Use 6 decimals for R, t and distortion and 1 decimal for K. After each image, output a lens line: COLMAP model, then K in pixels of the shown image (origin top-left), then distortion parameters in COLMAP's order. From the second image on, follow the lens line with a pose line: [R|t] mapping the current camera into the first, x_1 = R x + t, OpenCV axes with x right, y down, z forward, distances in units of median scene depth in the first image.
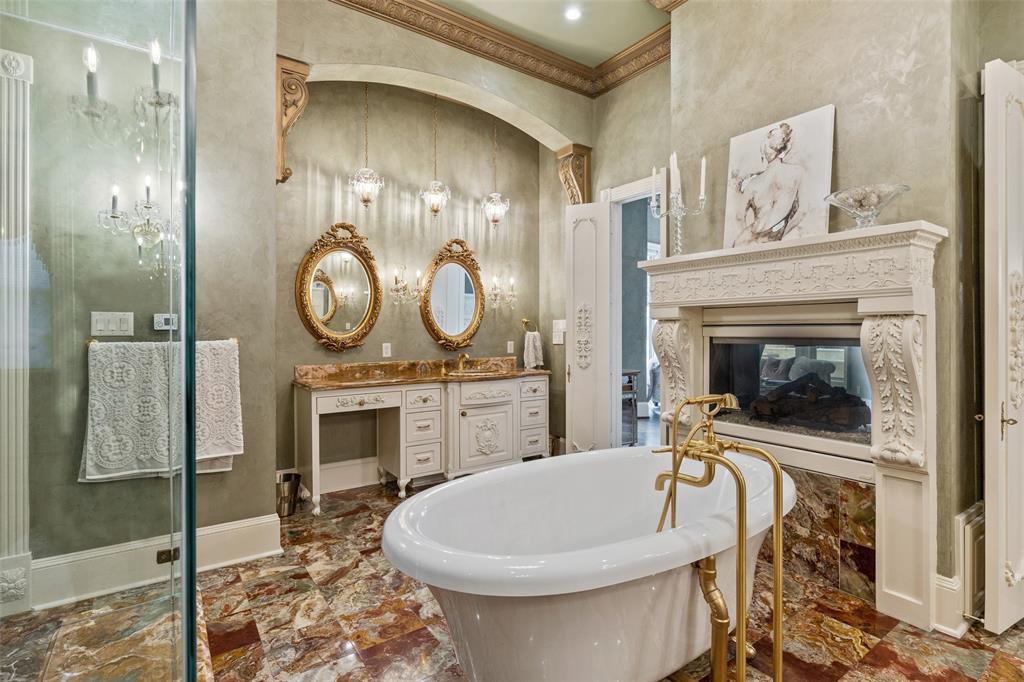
lens RADIAL K [[494.5, 0, 527.9], [0, 494.5, 338.0], [0, 0, 1]] dist [-0.001268, 0.001526]
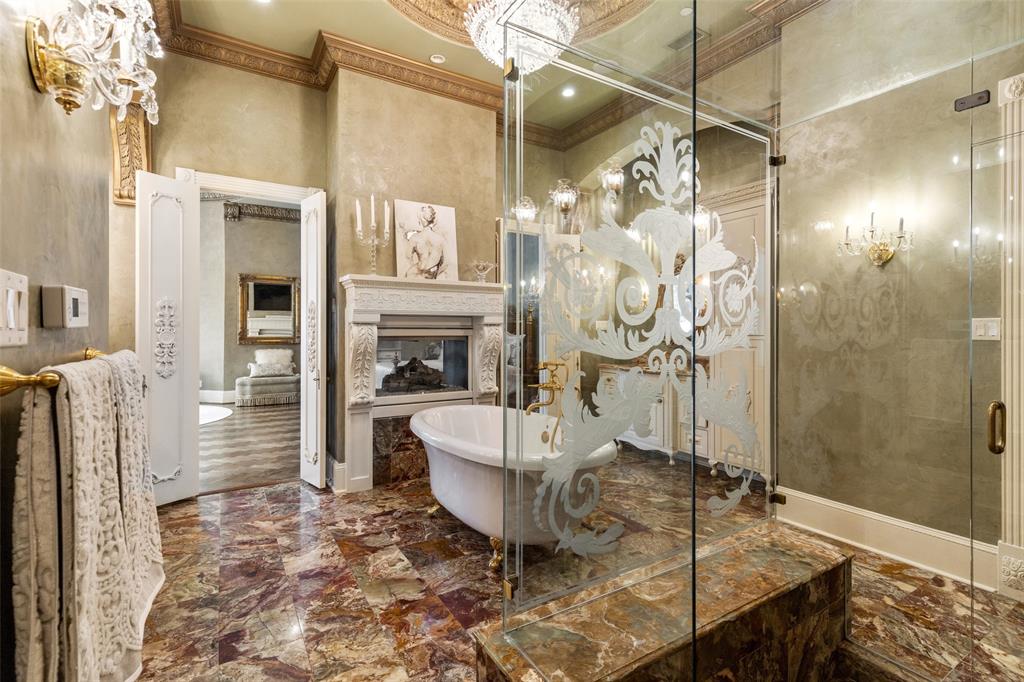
lens RADIAL K [[458.9, 0, 516.2], [0, 458.9, 339.1], [0, 0, 1]] dist [0.004043, 0.000389]
pose [[0.080734, -0.012798, 0.996654, -1.019531], [0.014278, 0.999830, 0.011682, -0.004533], [-0.996633, 0.013287, 0.080903, 0.610387]]
